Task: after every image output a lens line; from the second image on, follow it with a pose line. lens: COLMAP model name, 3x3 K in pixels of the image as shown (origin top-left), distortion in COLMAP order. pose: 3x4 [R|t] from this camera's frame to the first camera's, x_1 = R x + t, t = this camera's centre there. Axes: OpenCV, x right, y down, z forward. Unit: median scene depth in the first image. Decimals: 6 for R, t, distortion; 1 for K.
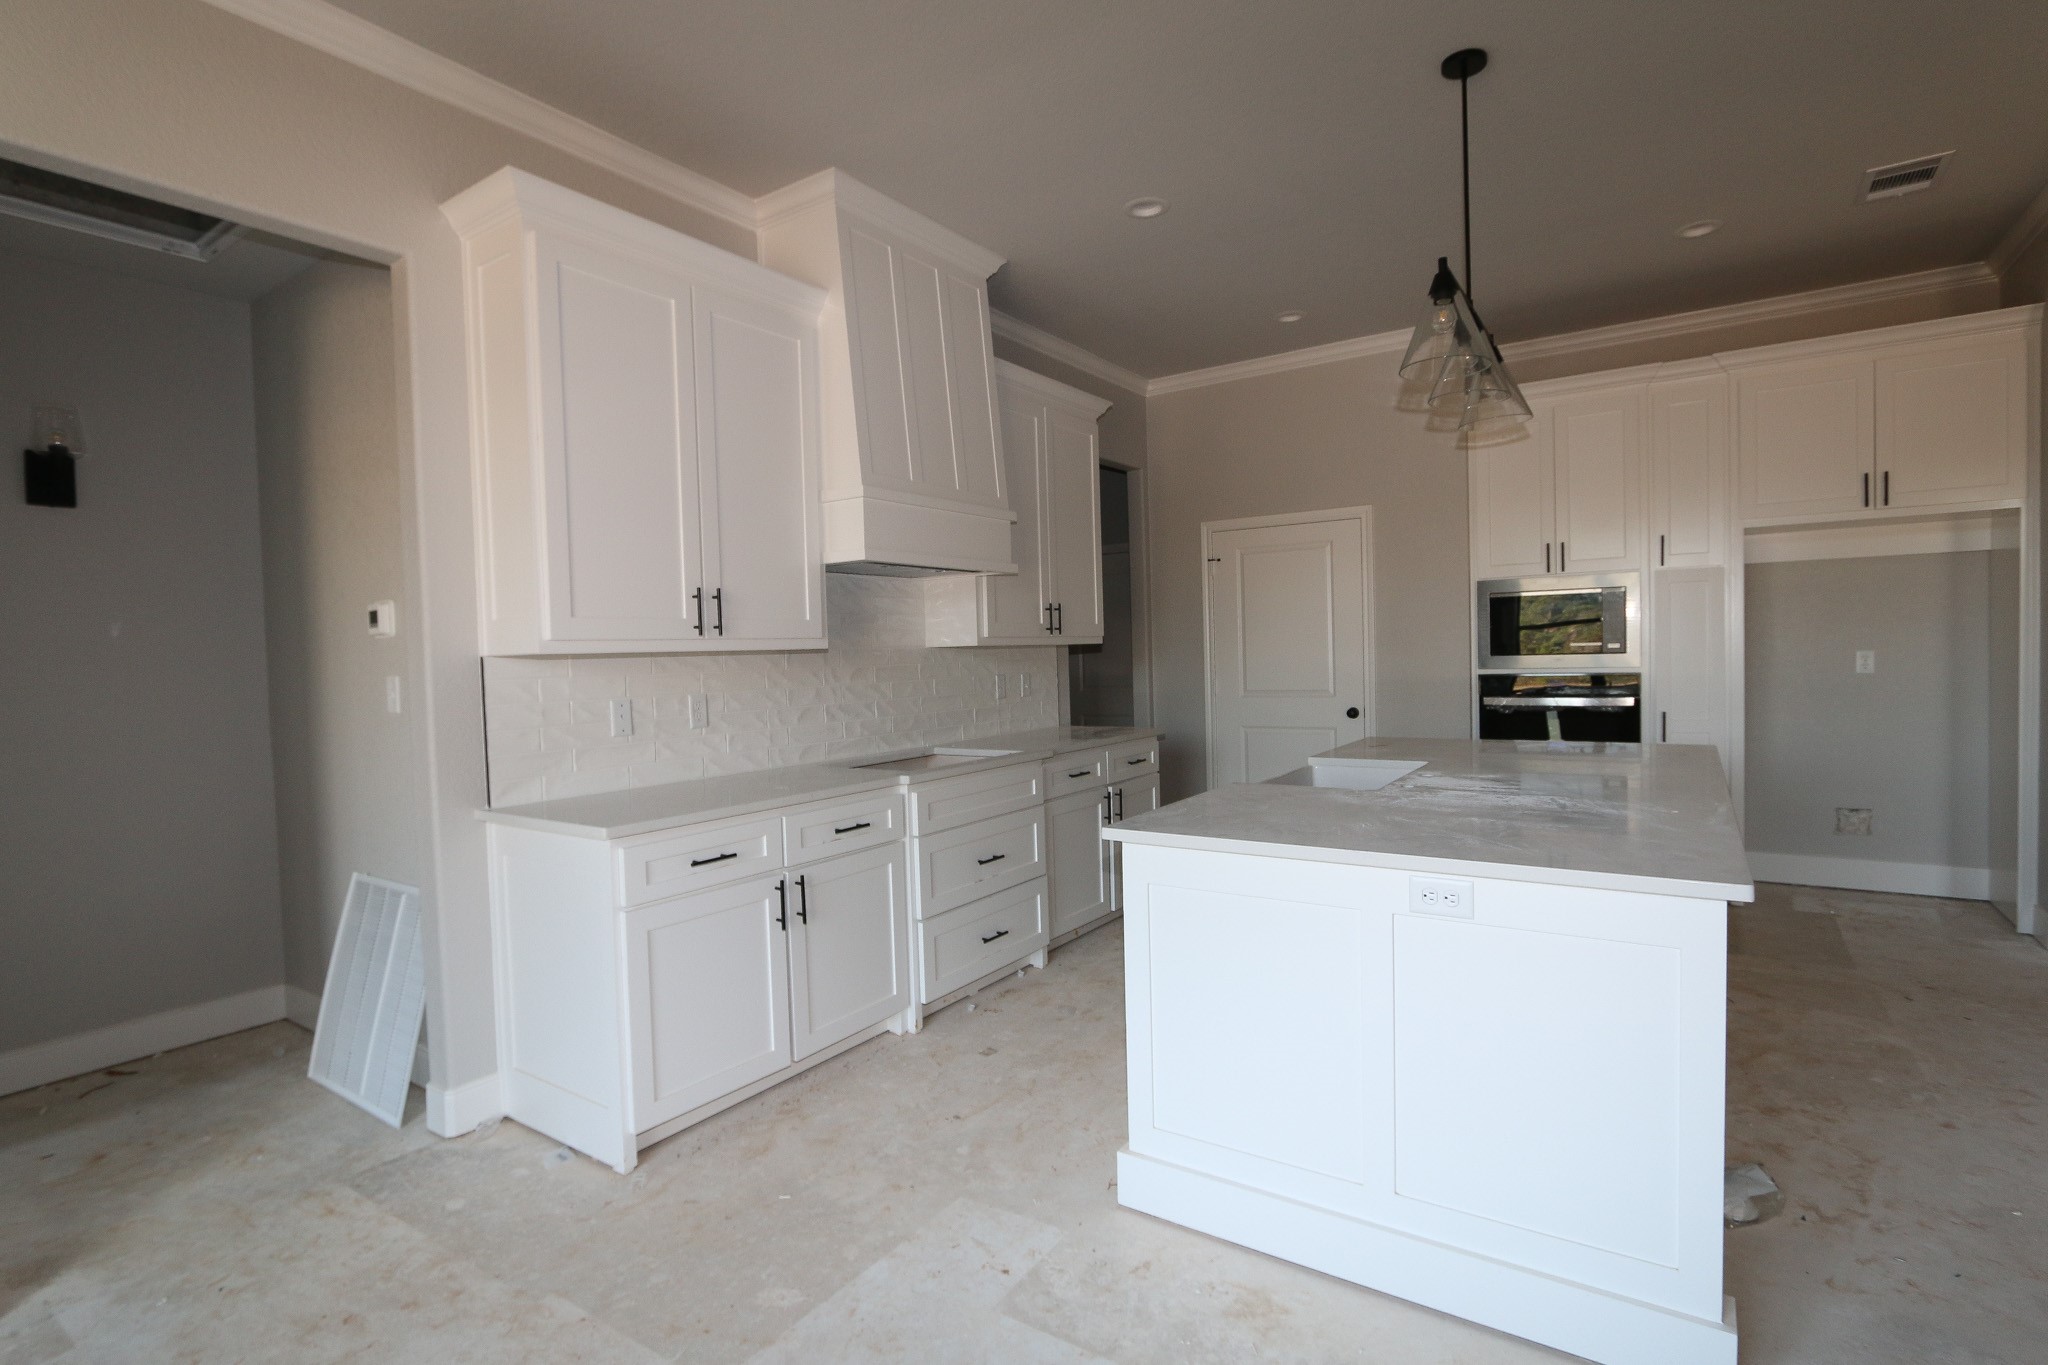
lens RADIAL K [[976.5, 0, 1016.6], [0, 976.5, 689.7], [0, 0, 1]] dist [-0.015378, 0.000088]
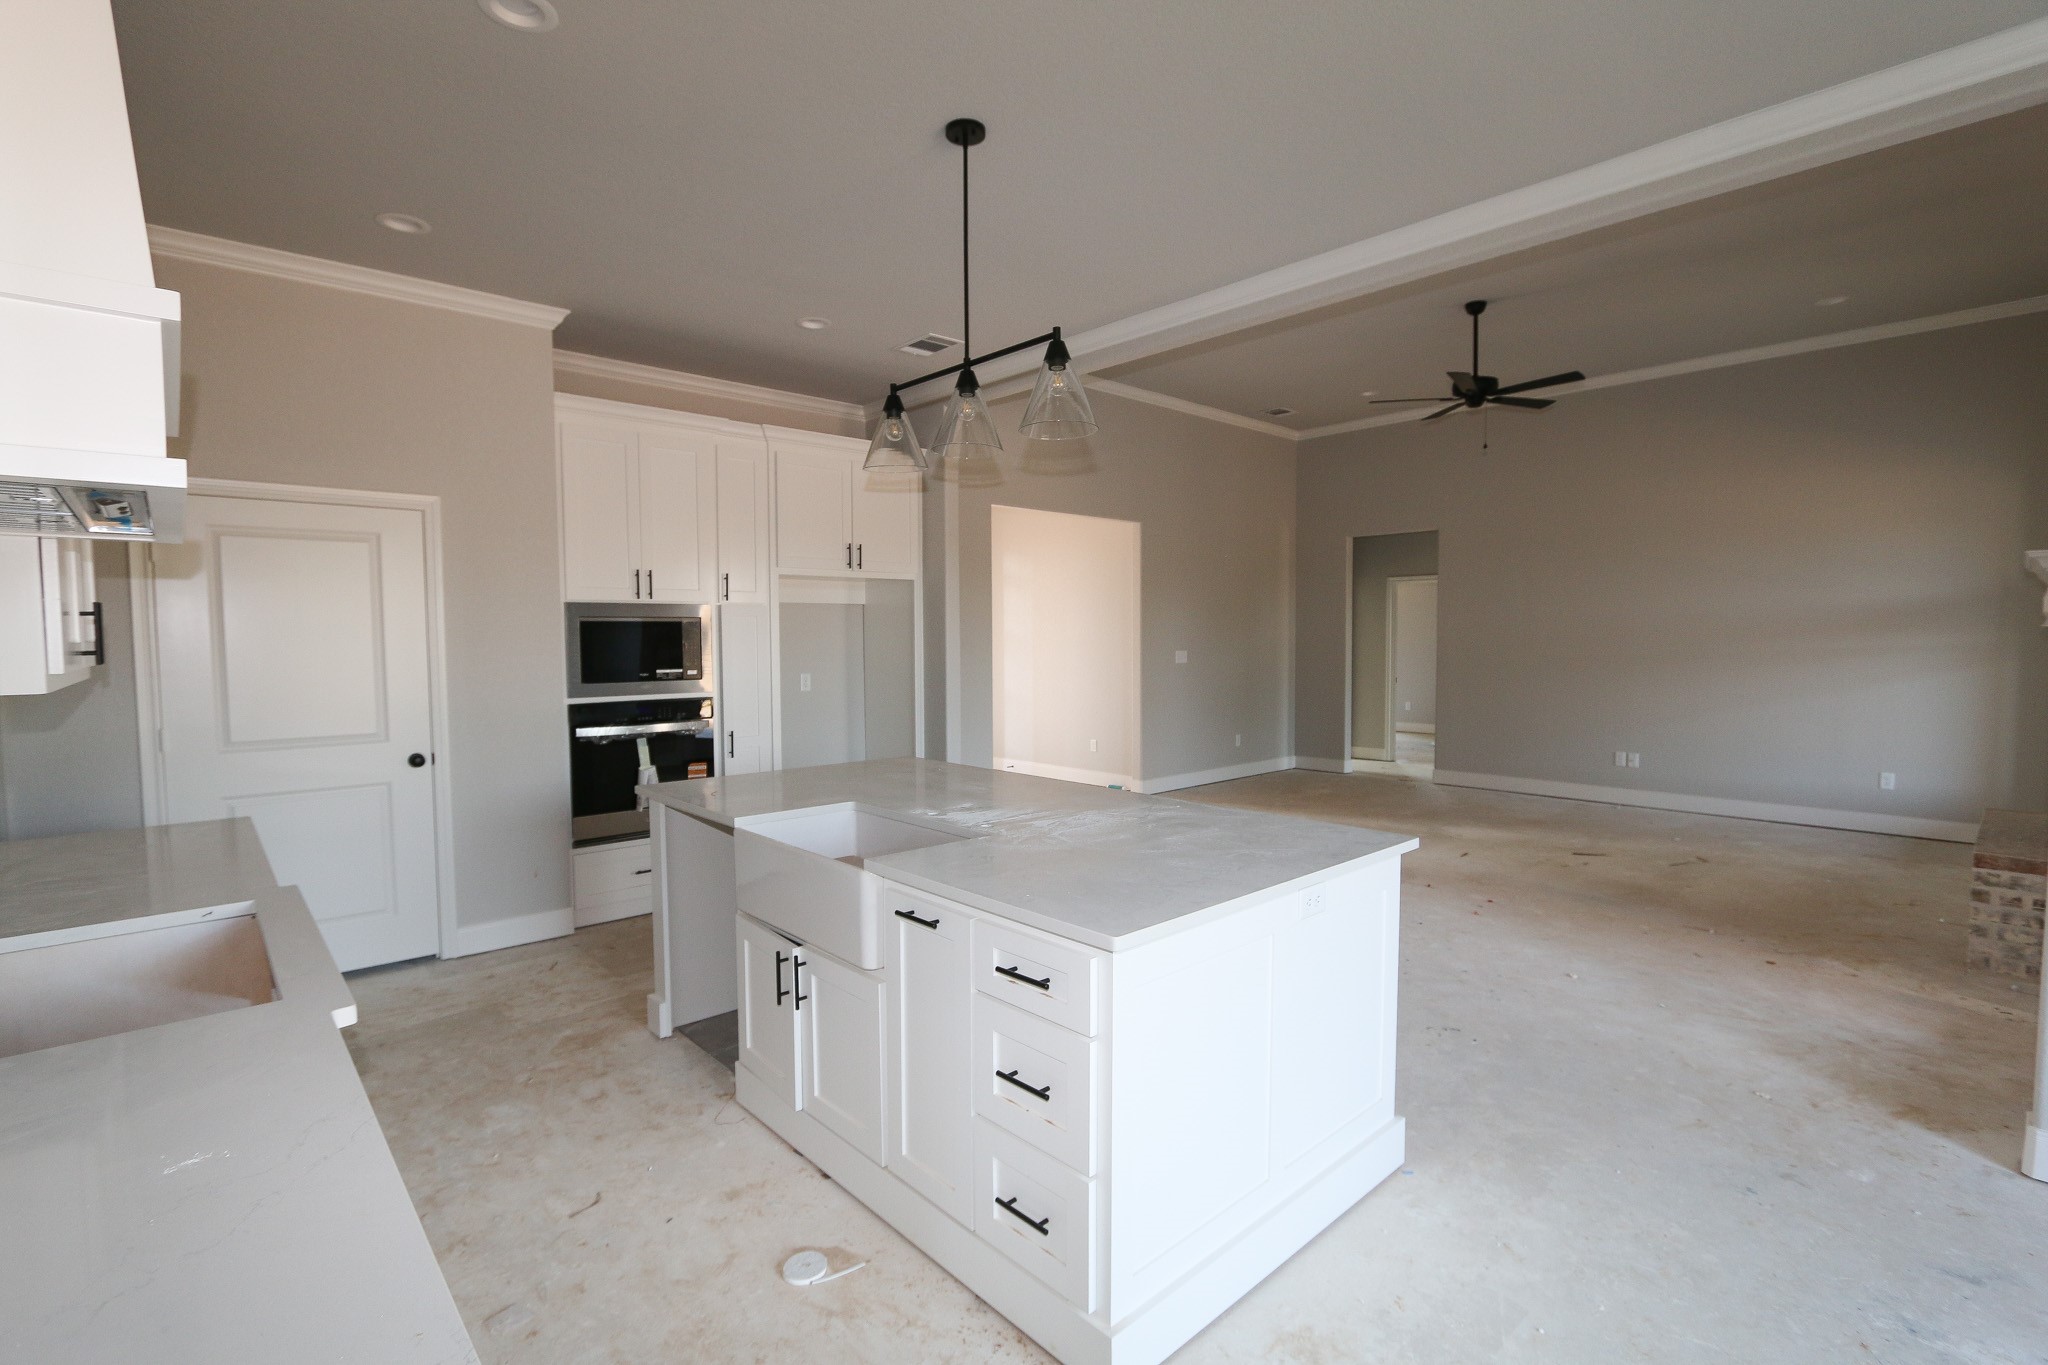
lens RADIAL K [[938.6, 0, 1016.1], [0, 938.6, 686.7], [0, 0, 1]] dist [-0.016887, 0.000851]
pose [[0.228357, -0.026611, 0.973214, -0.363294], [0.037749, 0.999117, 0.018462, -0.041834], [-0.972845, 0.032521, 0.229159, 0.500818]]
